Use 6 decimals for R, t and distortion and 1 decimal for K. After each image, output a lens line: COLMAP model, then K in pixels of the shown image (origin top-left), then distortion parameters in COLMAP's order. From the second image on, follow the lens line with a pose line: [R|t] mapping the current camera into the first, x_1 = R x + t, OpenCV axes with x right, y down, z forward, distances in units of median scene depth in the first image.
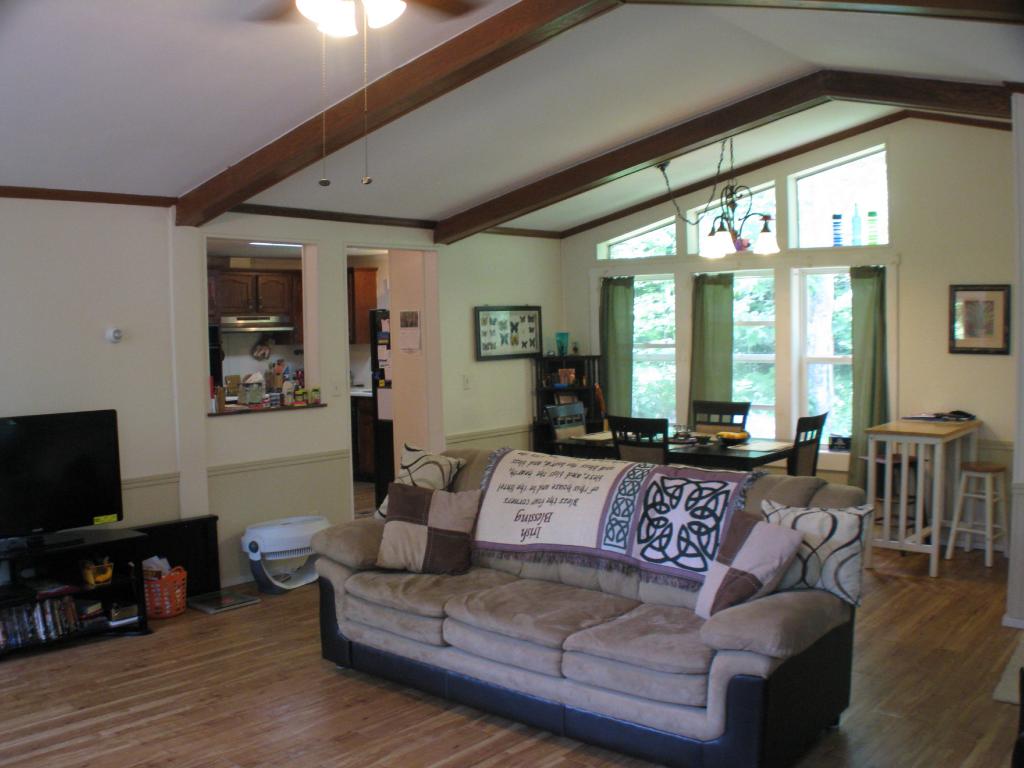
lens RADIAL K [[1014.8, 0, 512.0], [0, 1014.8, 384.0], [0, 0, 1]] dist [-0.257157, 0.144444]
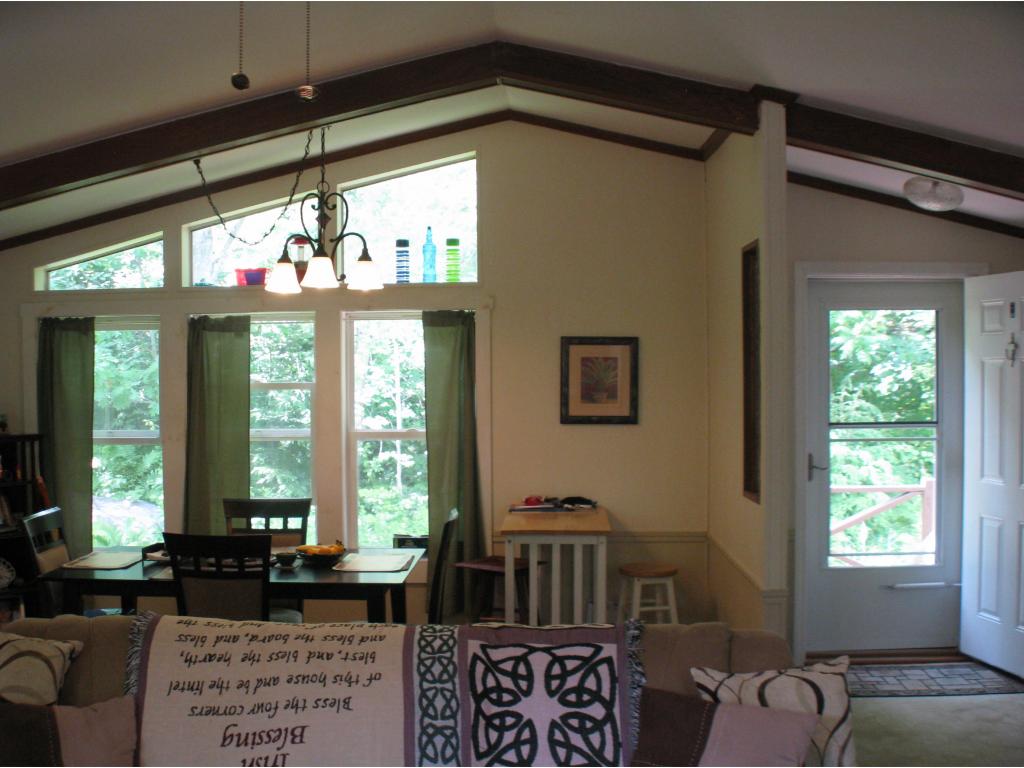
lens RADIAL K [[1222.2, 0, 512.0], [0, 1222.2, 384.0], [0, 0, 1]] dist [-0.191147, 0.050080]
pose [[0.792884, 0.001231, 0.609371, -0.255390], [0.031285, 0.998597, -0.042725, -0.032015], [-0.608569, 0.052940, 0.791733, 0.334024]]
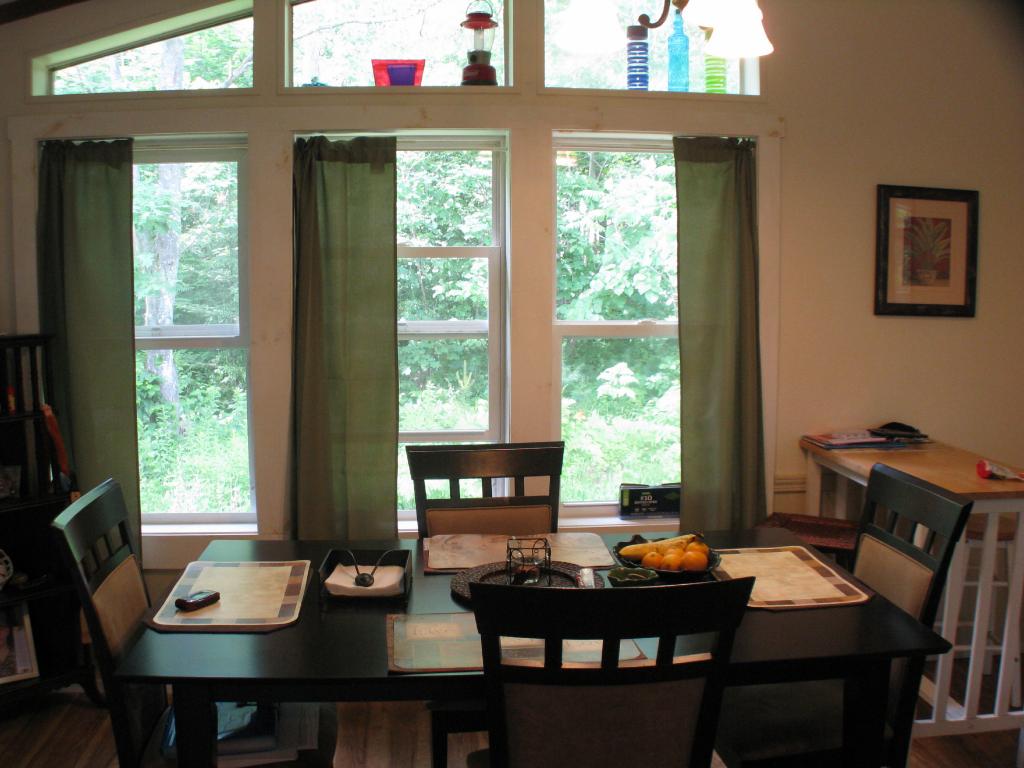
lens RADIAL K [[1014.8, 0, 512.0], [0, 1014.8, 384.0], [0, 0, 1]] dist [-0.257157, 0.144444]
pose [[0.703662, -0.061850, 0.707838, -0.094038], [0.031888, 0.997949, 0.055499, -0.042083], [-0.709819, -0.016481, 0.704191, 1.069244]]
